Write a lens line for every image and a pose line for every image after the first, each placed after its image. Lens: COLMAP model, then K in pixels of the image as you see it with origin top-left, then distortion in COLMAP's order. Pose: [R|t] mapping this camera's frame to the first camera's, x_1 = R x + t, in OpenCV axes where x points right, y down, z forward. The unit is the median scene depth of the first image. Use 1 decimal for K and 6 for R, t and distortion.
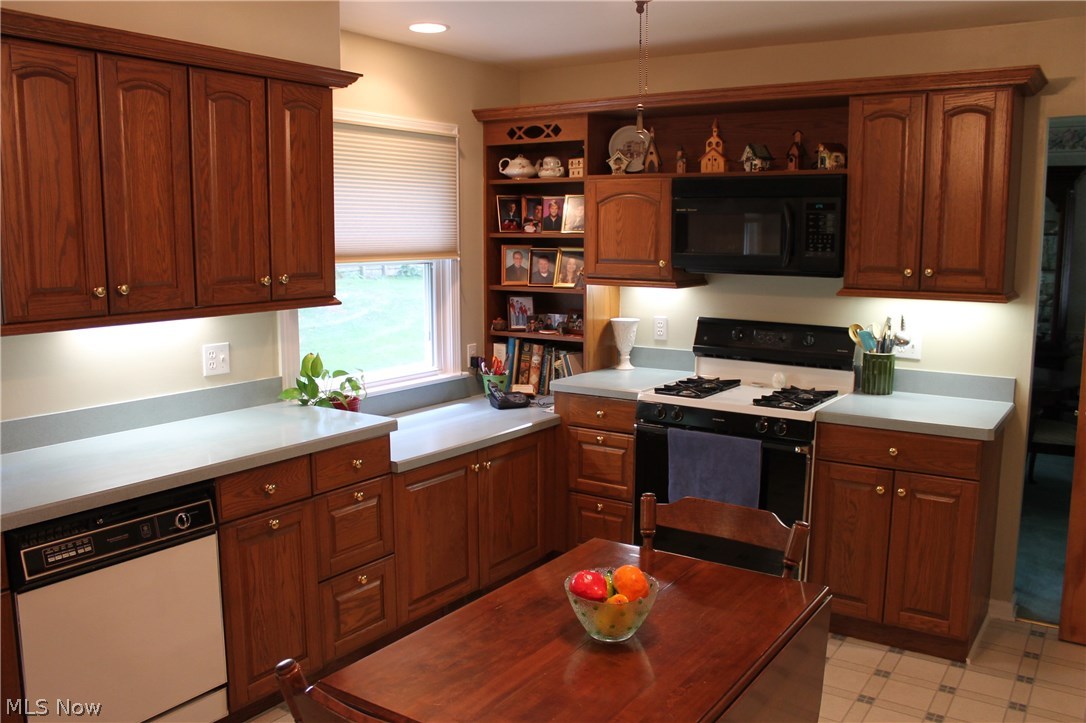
lens RADIAL K [[924.1, 0, 541.1], [0, 924.1, 364.4], [0, 0, 1]] dist [-0.146052, 0.112619]
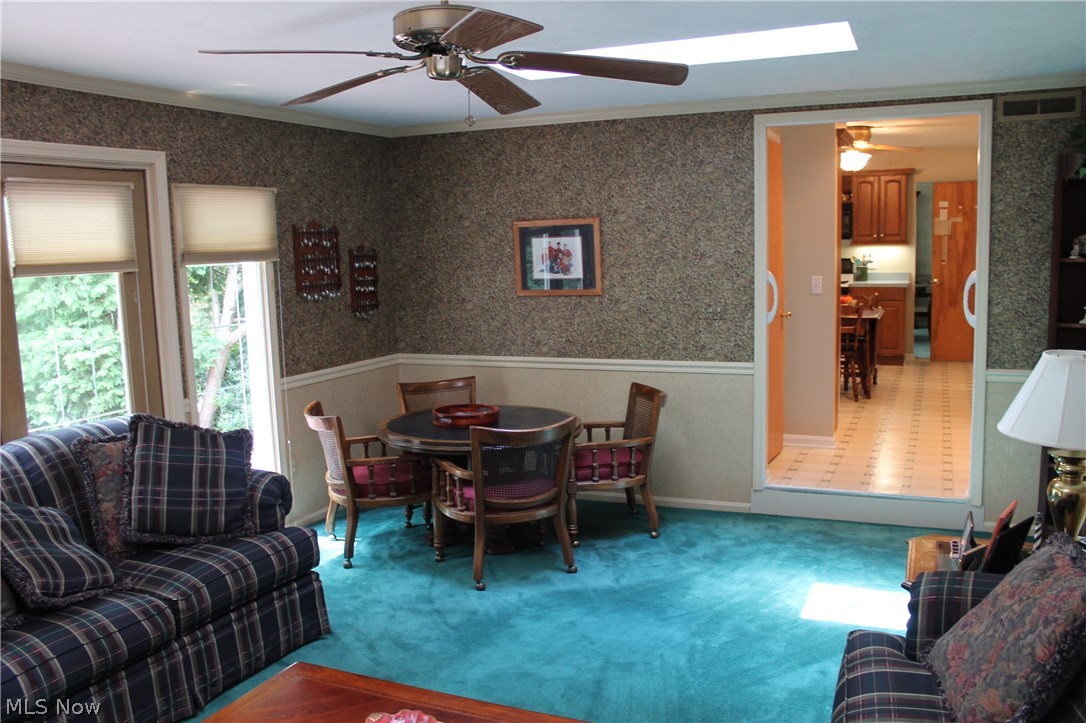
lens RADIAL K [[924.1, 0, 546.4], [0, 924.1, 361.2], [0, 0, 1]] dist [-0.146052, 0.112619]
pose [[0.981790, -0.063152, 0.179166, -1.156401], [0.065164, 0.997860, -0.005359, 0.242247], [-0.178444, 0.016937, 0.983804, -1.641585]]
